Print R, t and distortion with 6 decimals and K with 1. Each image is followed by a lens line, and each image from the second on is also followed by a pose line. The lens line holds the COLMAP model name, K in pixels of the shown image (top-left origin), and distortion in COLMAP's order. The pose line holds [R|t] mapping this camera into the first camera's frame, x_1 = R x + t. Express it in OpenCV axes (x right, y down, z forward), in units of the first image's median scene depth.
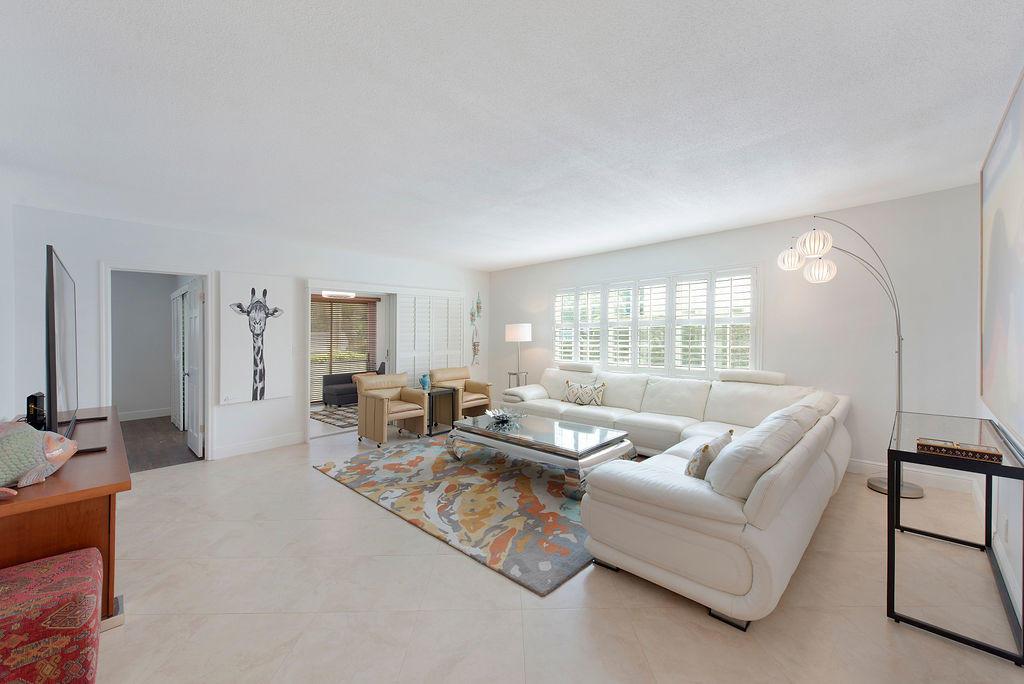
lens RADIAL K [[405.5, 0, 507.6], [0, 405.5, 335.4], [0, 0, 1]] dist [0.015531, -0.002325]
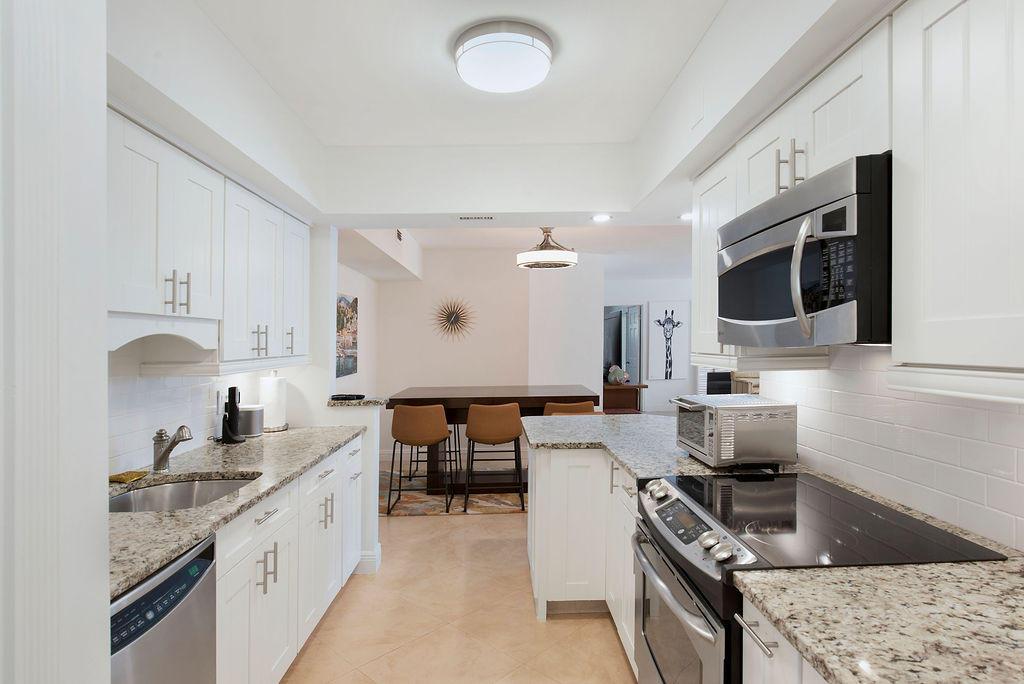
lens RADIAL K [[551.2, 0, 506.9], [0, 551.2, 344.1], [0, 0, 1]] dist [0.027149, -0.005016]
pose [[0.717691, 0.006962, -0.696326, 0.443128], [0.001011, 0.999939, 0.011039, -0.004523], [0.696361, -0.008627, 0.717640, -0.994587]]
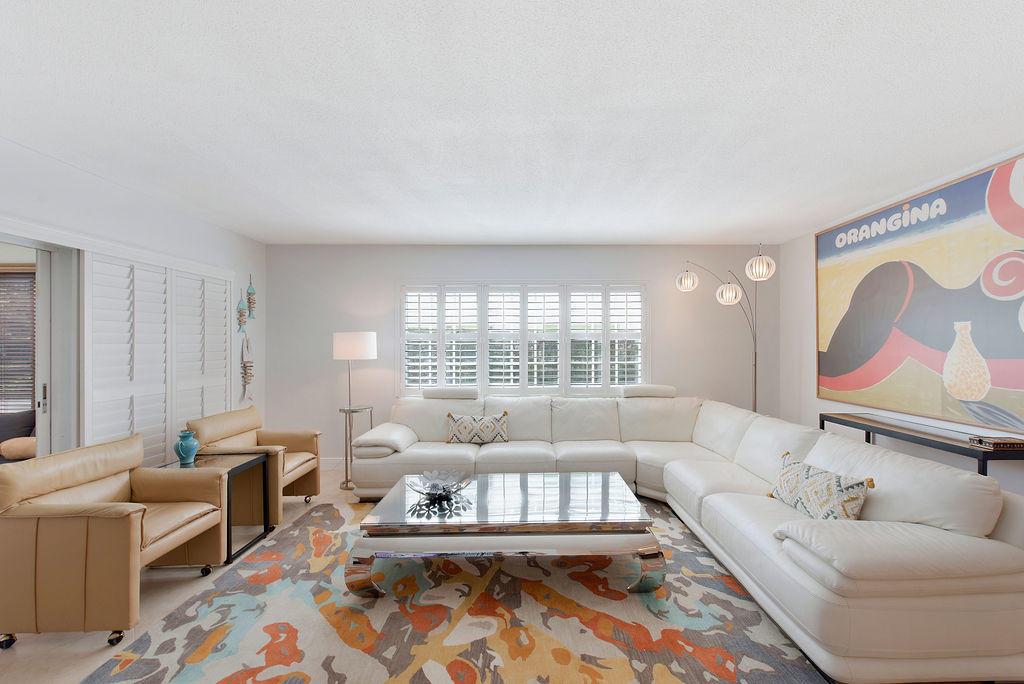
lens RADIAL K [[405.5, 0, 515.6], [0, 405.5, 349.2], [0, 0, 1]] dist [0.015531, -0.002325]
pose [[0.698772, 0.002845, 0.715339, -0.327315], [-0.003816, 0.999993, -0.000249, -0.002540], [-0.715334, -0.002555, 0.698778, 0.465221]]
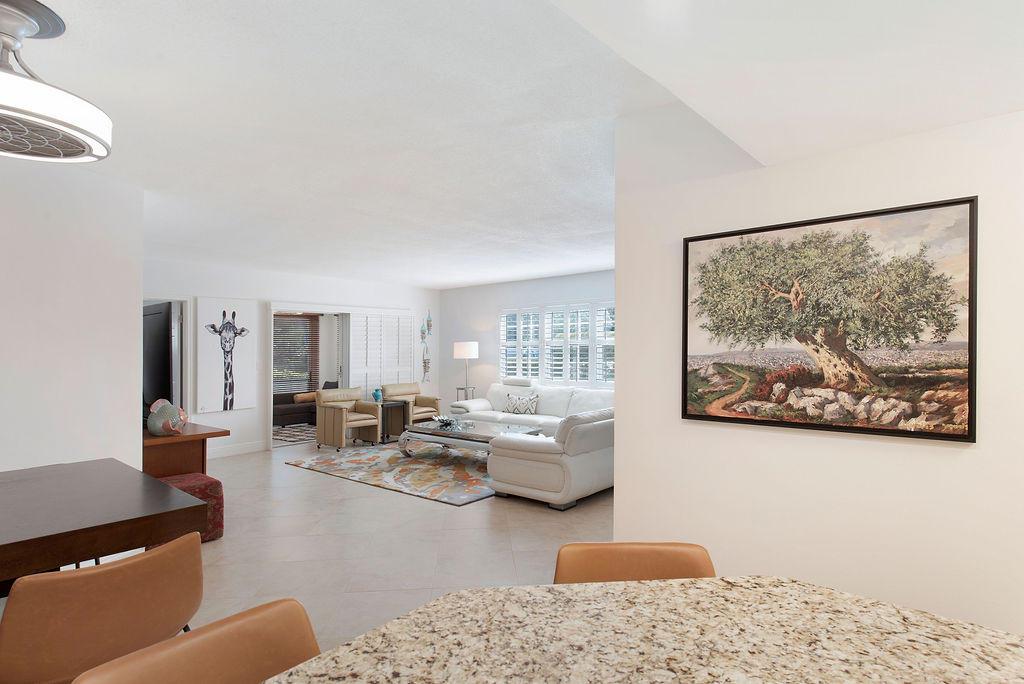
lens RADIAL K [[551.2, 0, 523.9], [0, 551.2, 364.7], [0, 0, 1]] dist [0.027149, -0.005016]
pose [[0.996481, 0.000091, 0.083815, 0.071513], [-0.001973, 0.999748, 0.022375, -0.002480], [-0.083792, -0.022462, 0.996230, -0.581548]]
